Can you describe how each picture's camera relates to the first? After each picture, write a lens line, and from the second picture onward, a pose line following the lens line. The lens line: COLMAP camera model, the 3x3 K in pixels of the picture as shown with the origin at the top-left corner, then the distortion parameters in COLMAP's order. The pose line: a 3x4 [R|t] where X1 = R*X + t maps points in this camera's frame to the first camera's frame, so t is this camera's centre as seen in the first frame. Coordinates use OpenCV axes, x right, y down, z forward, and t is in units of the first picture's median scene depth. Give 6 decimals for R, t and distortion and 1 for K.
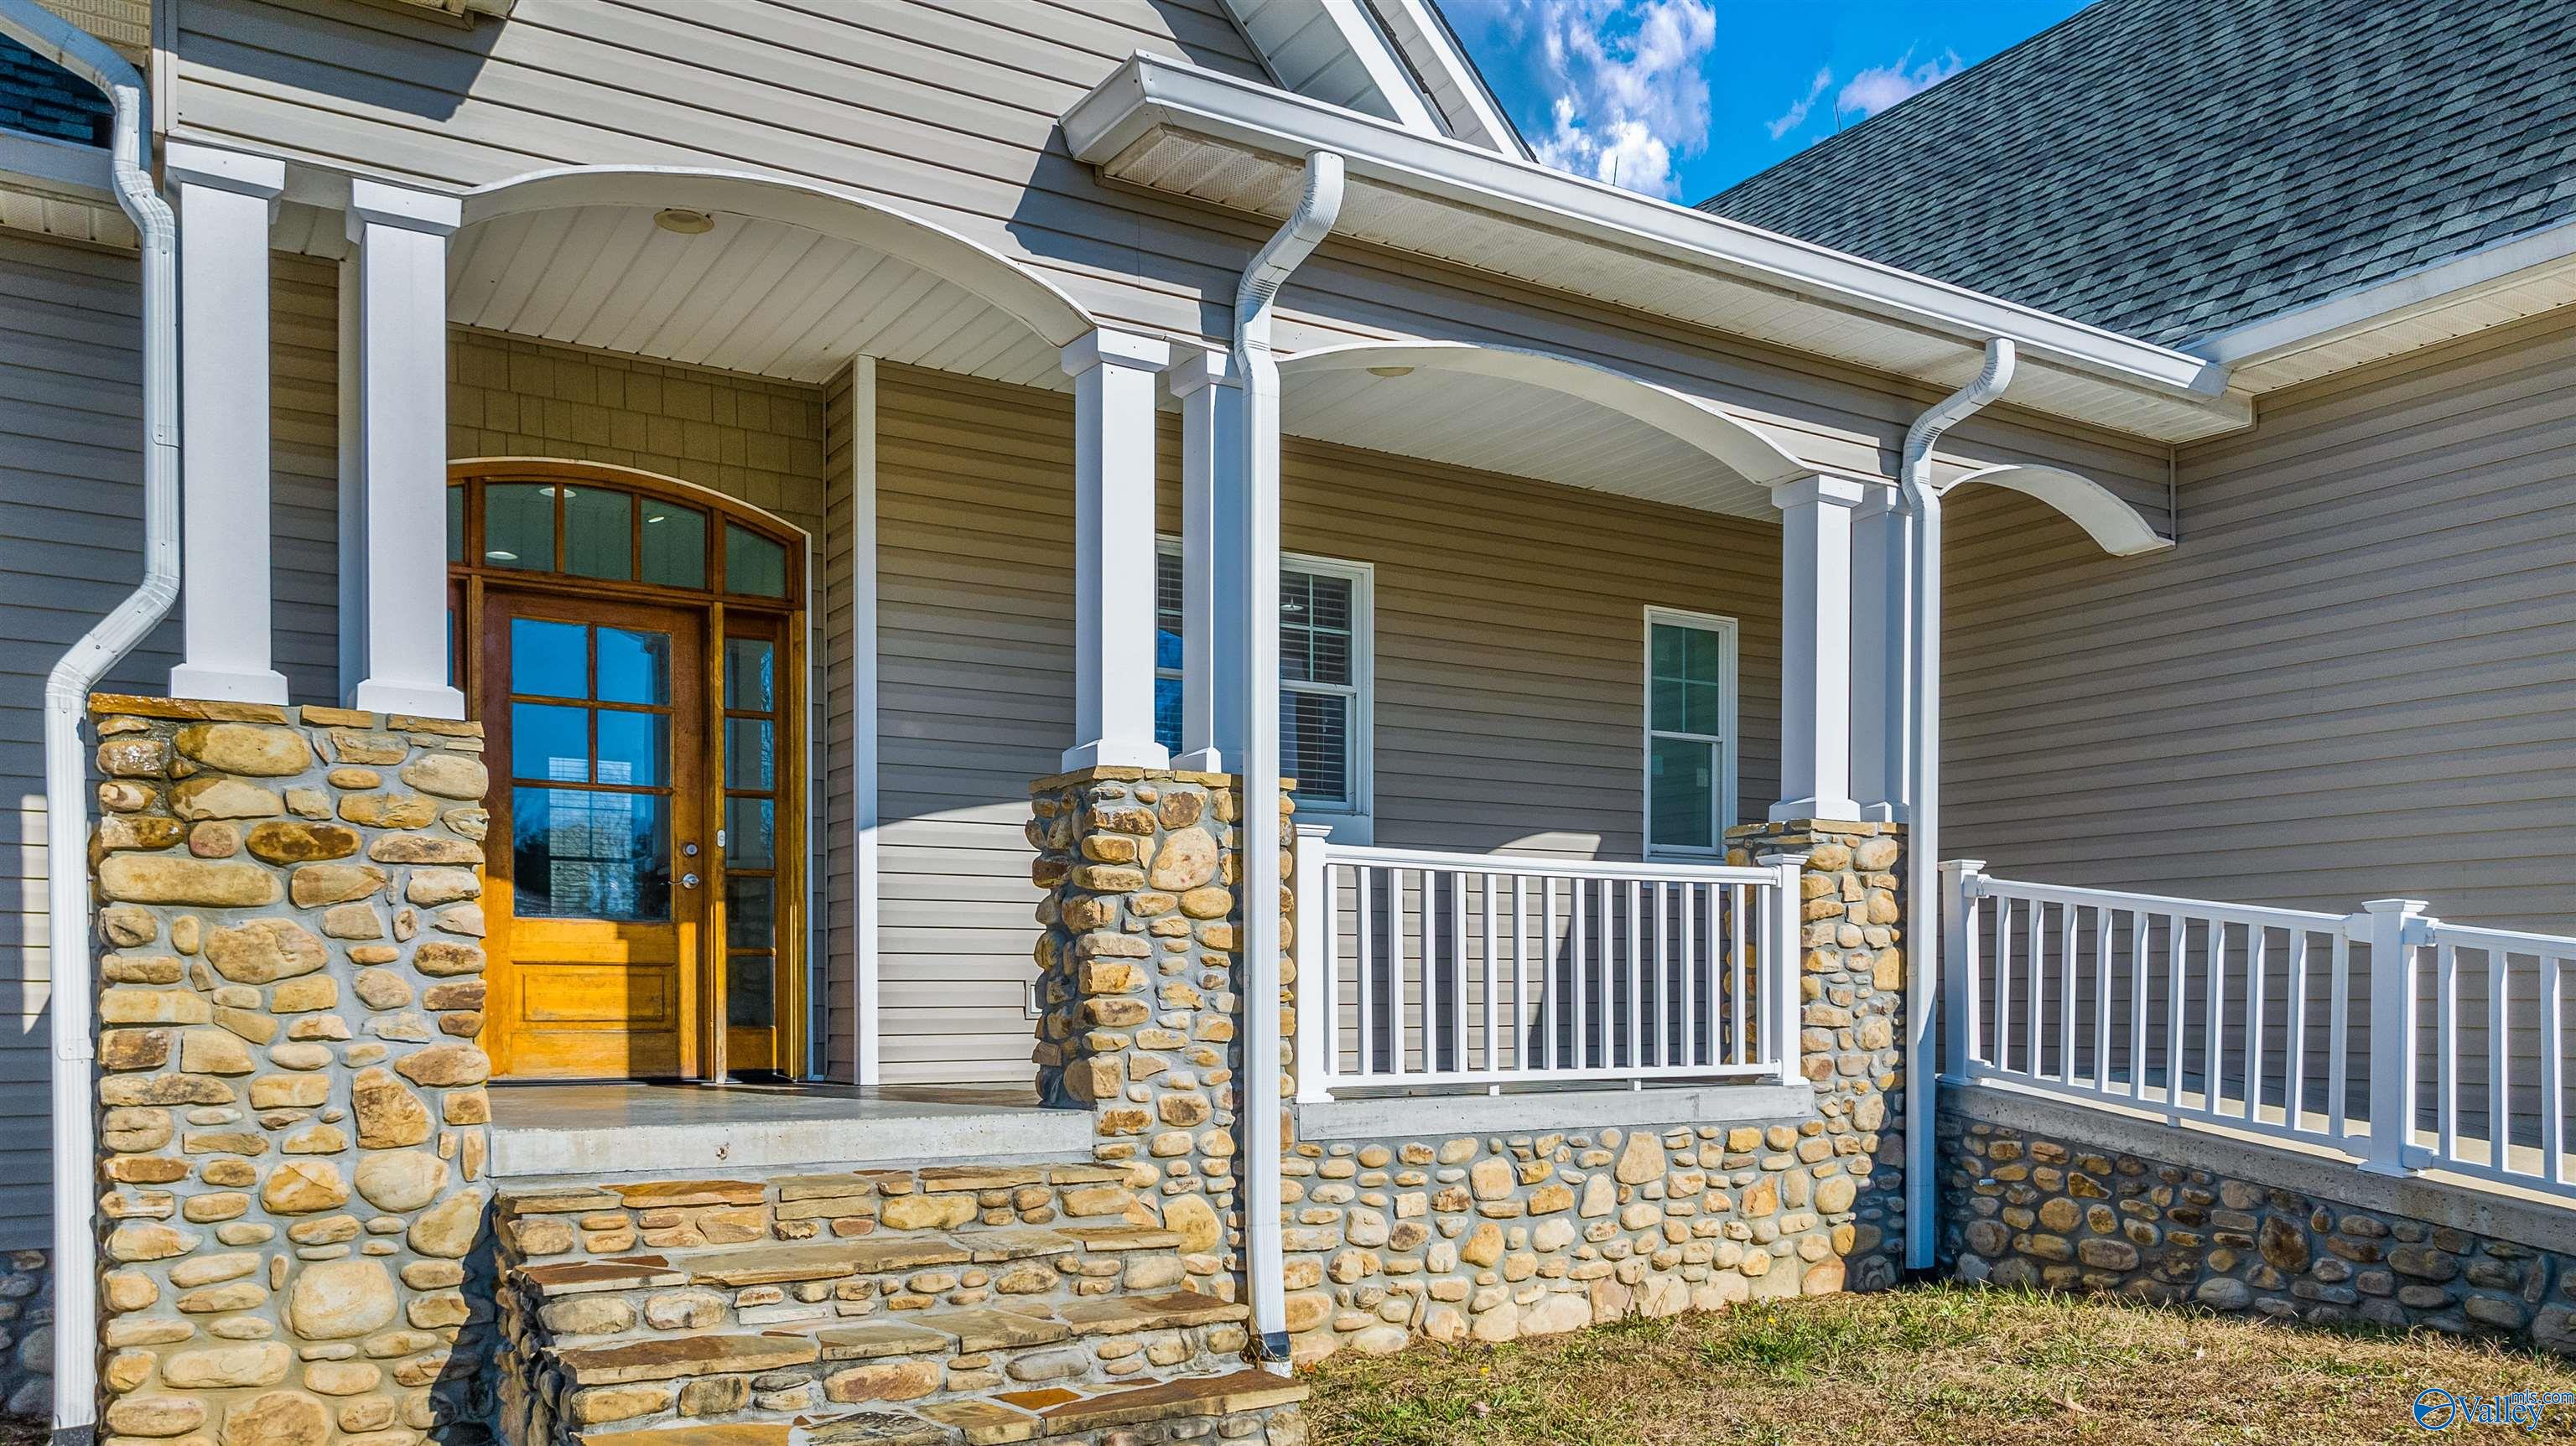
lens RADIAL K [[1881.2, 0, 1268.2], [0, 1881.2, 1040.9], [0, 0, 1]] dist [-0.027700, 0.018706]
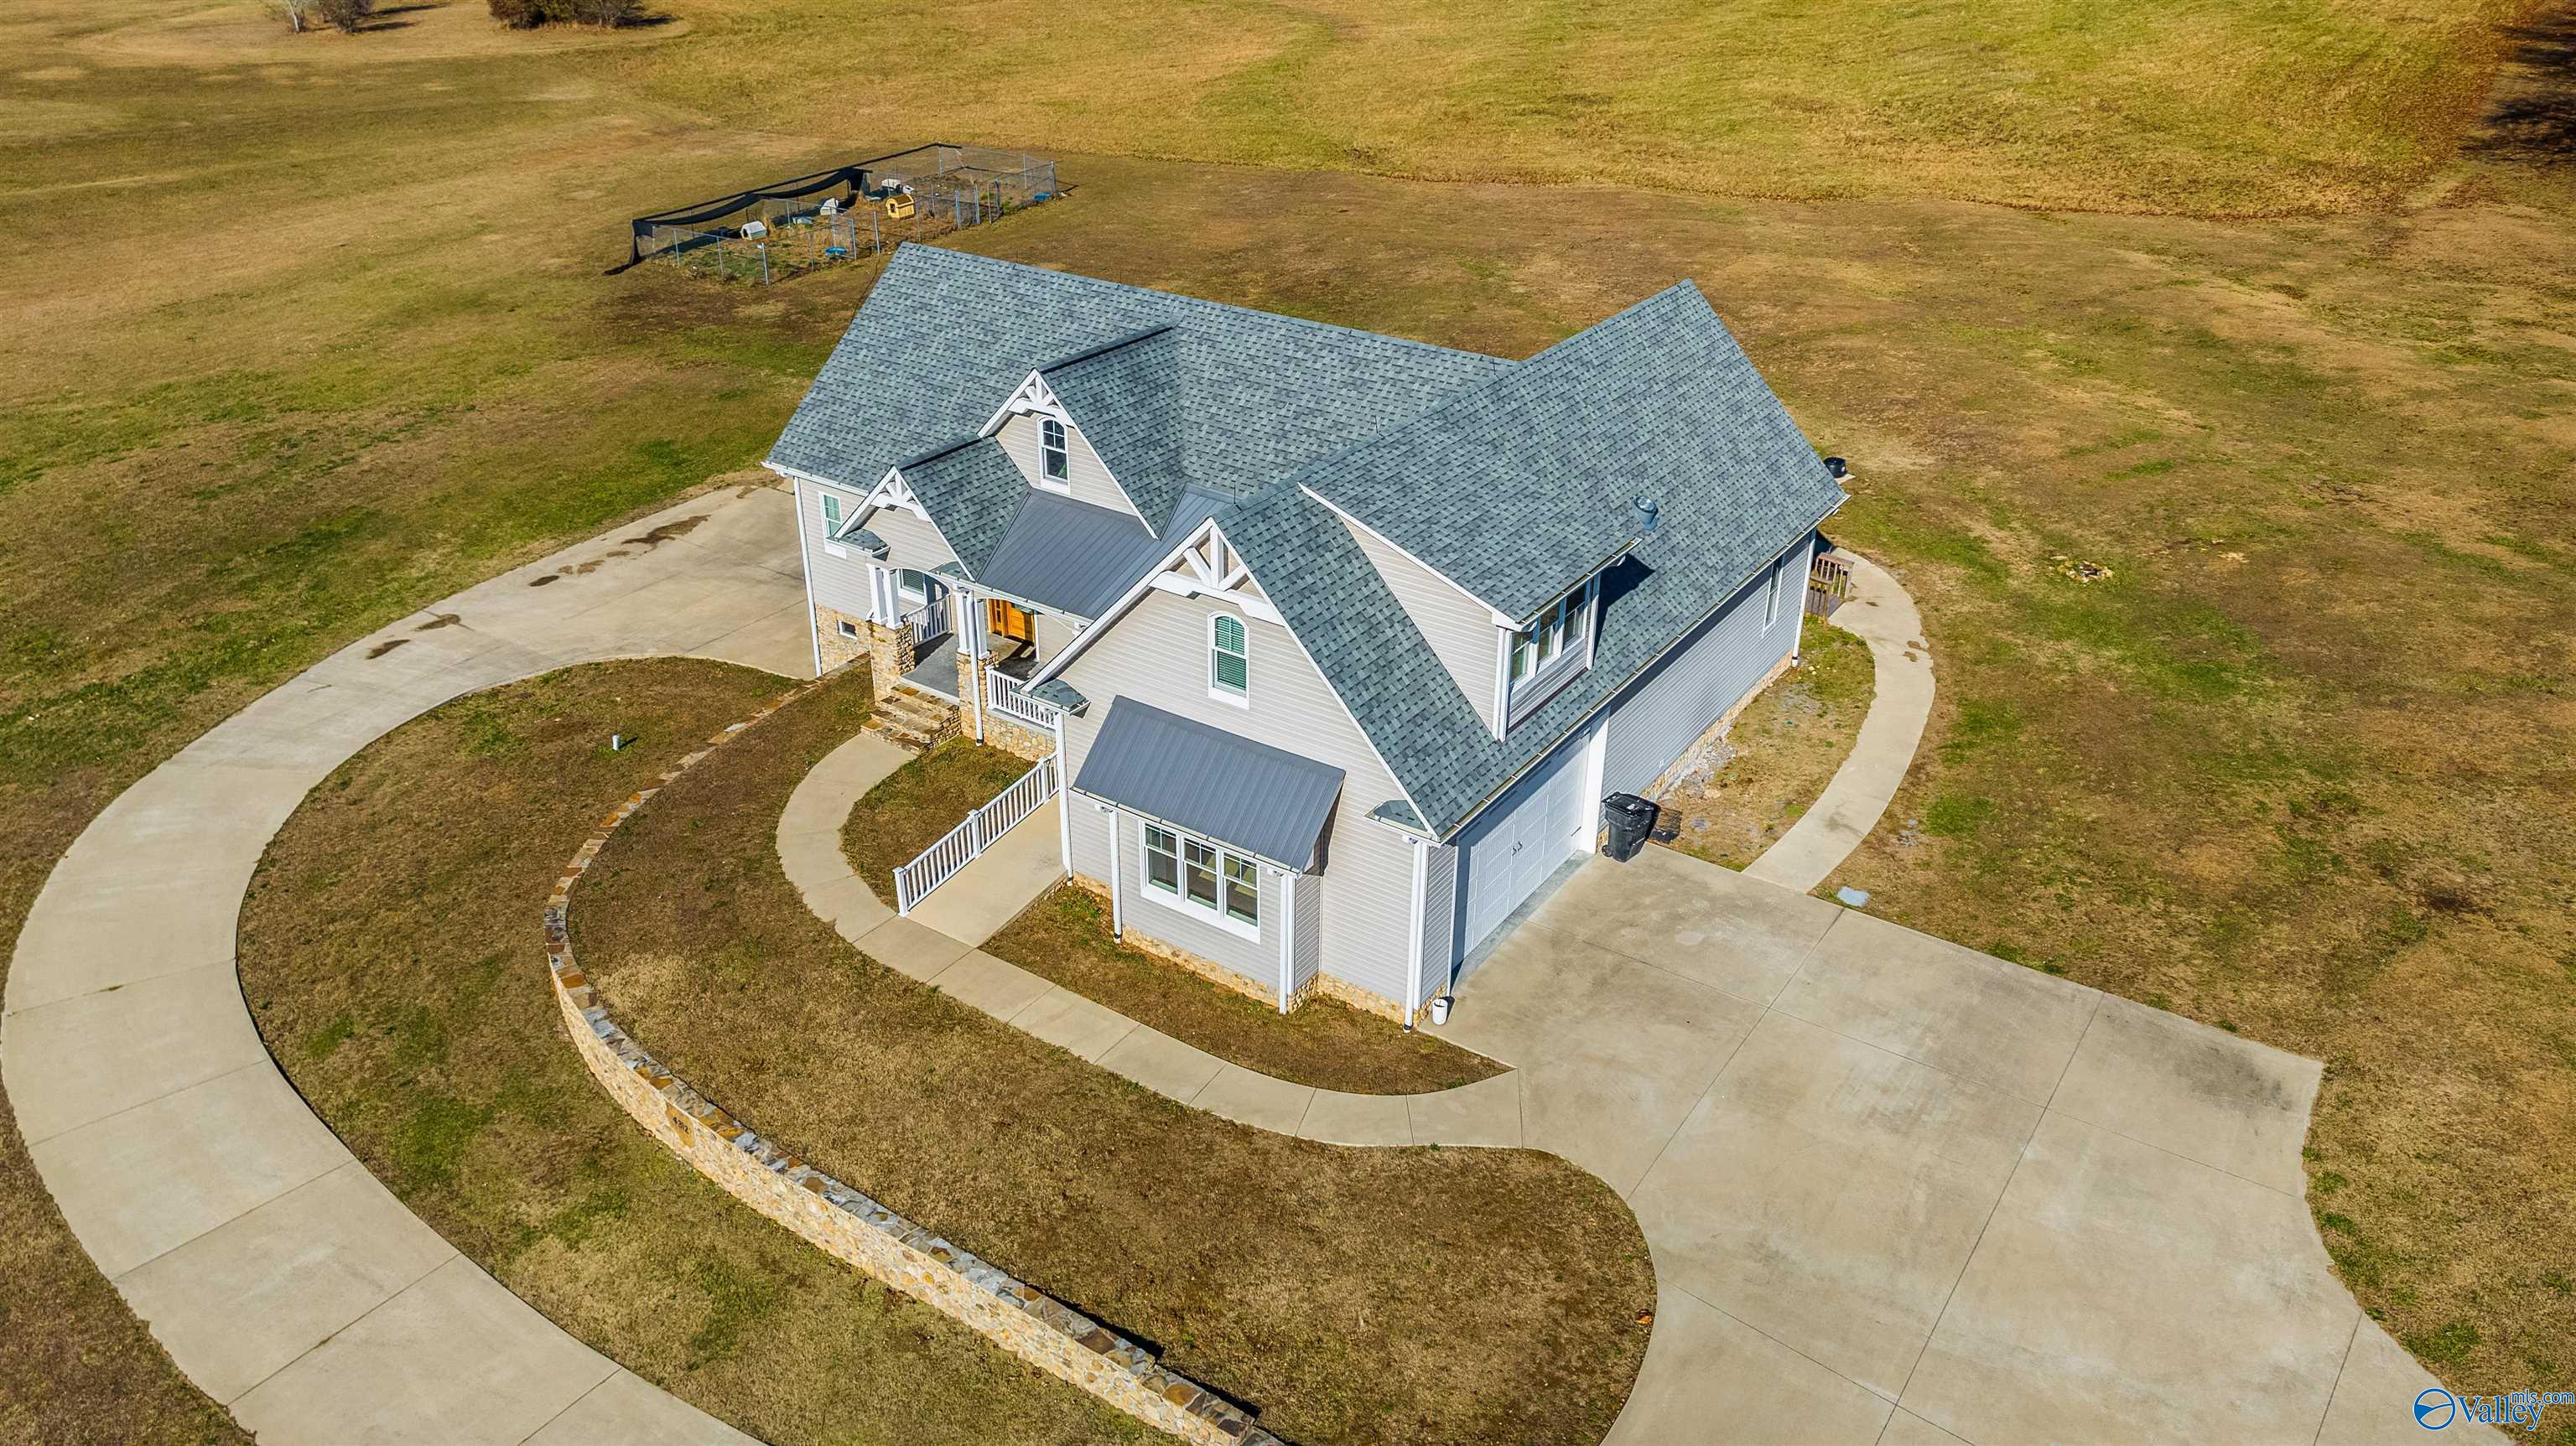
lens RADIAL K [[1881.2, 0, 1305.0], [0, 1881.2, 643.6], [0, 0, 1]] dist [-0.027700, 0.018706]
pose [[0.409273, 0.394863, -0.822544, 5.391582], [-0.027185, 0.906382, 0.421584, -2.761176], [0.912007, -0.150182, 0.381692, -0.376045]]
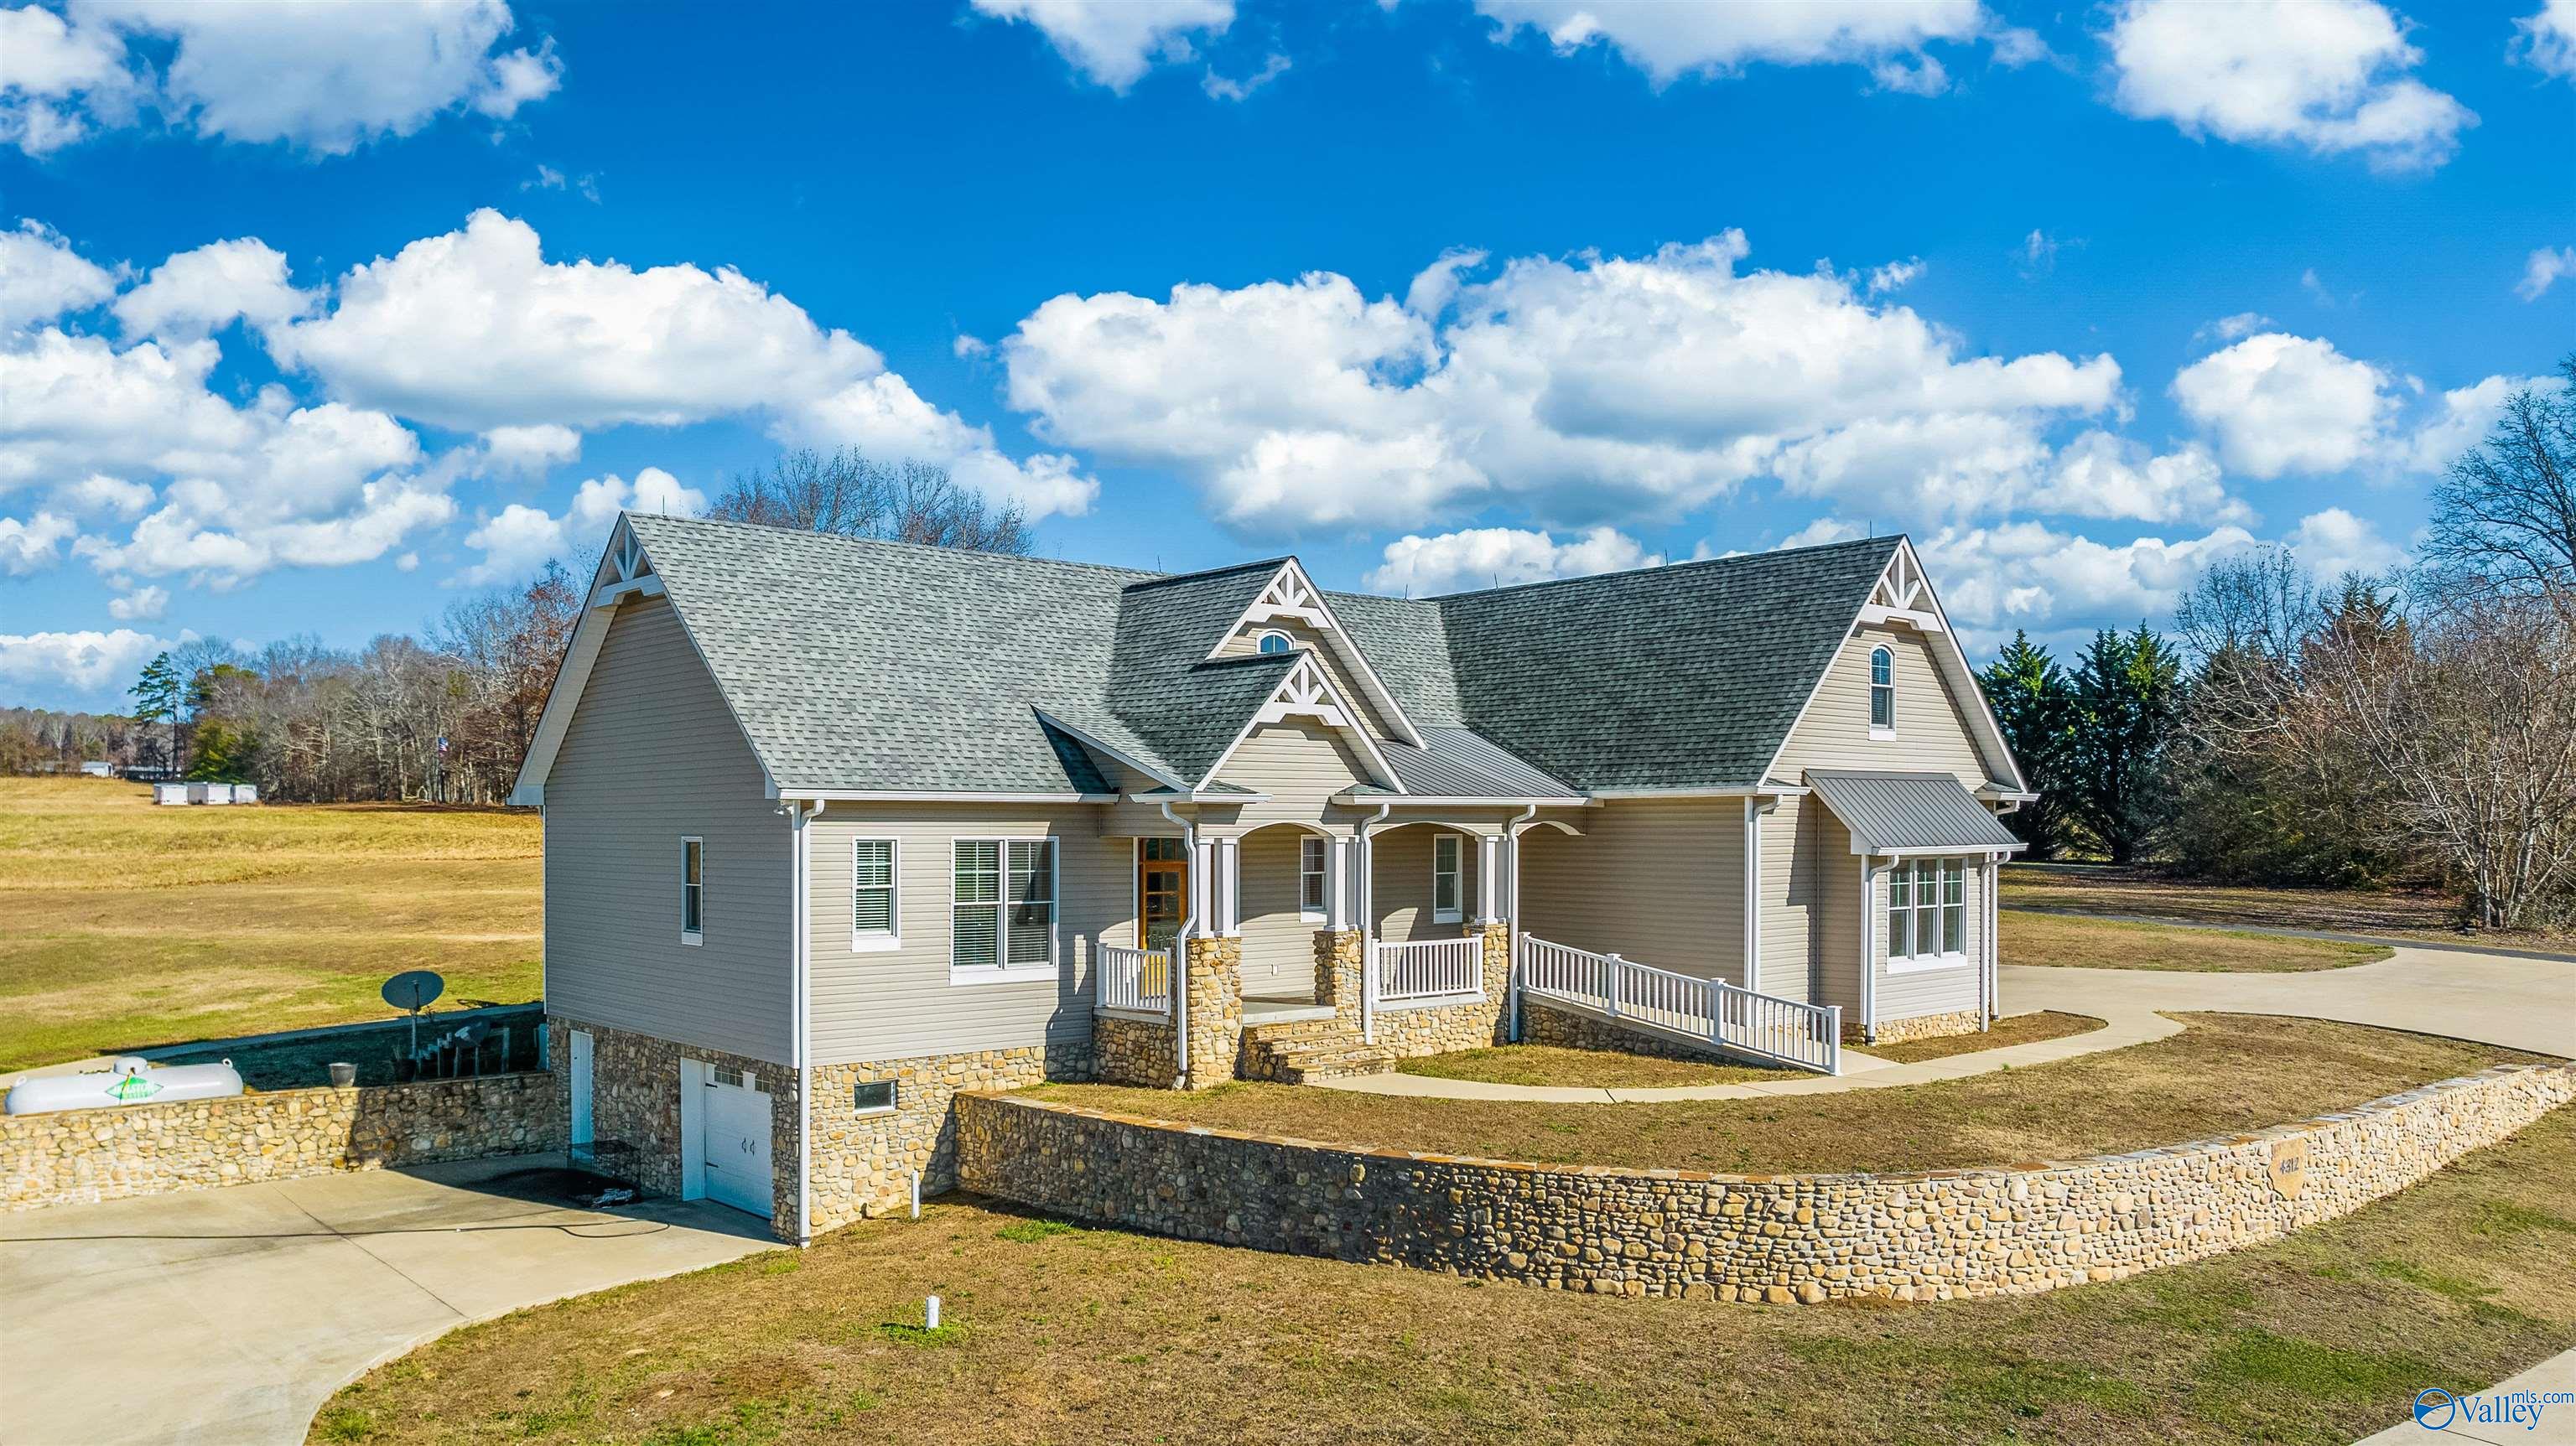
lens RADIAL K [[1881.2, 0, 1297.1], [0, 1881.2, 849.3], [0, 0, 1]] dist [-0.027700, 0.018706]
pose [[0.984222, 0.000102, 0.176938, -0.926956], [0.000885, 0.999985, -0.005496, -0.300654], [-0.176936, 0.005566, 0.984207, -3.270602]]
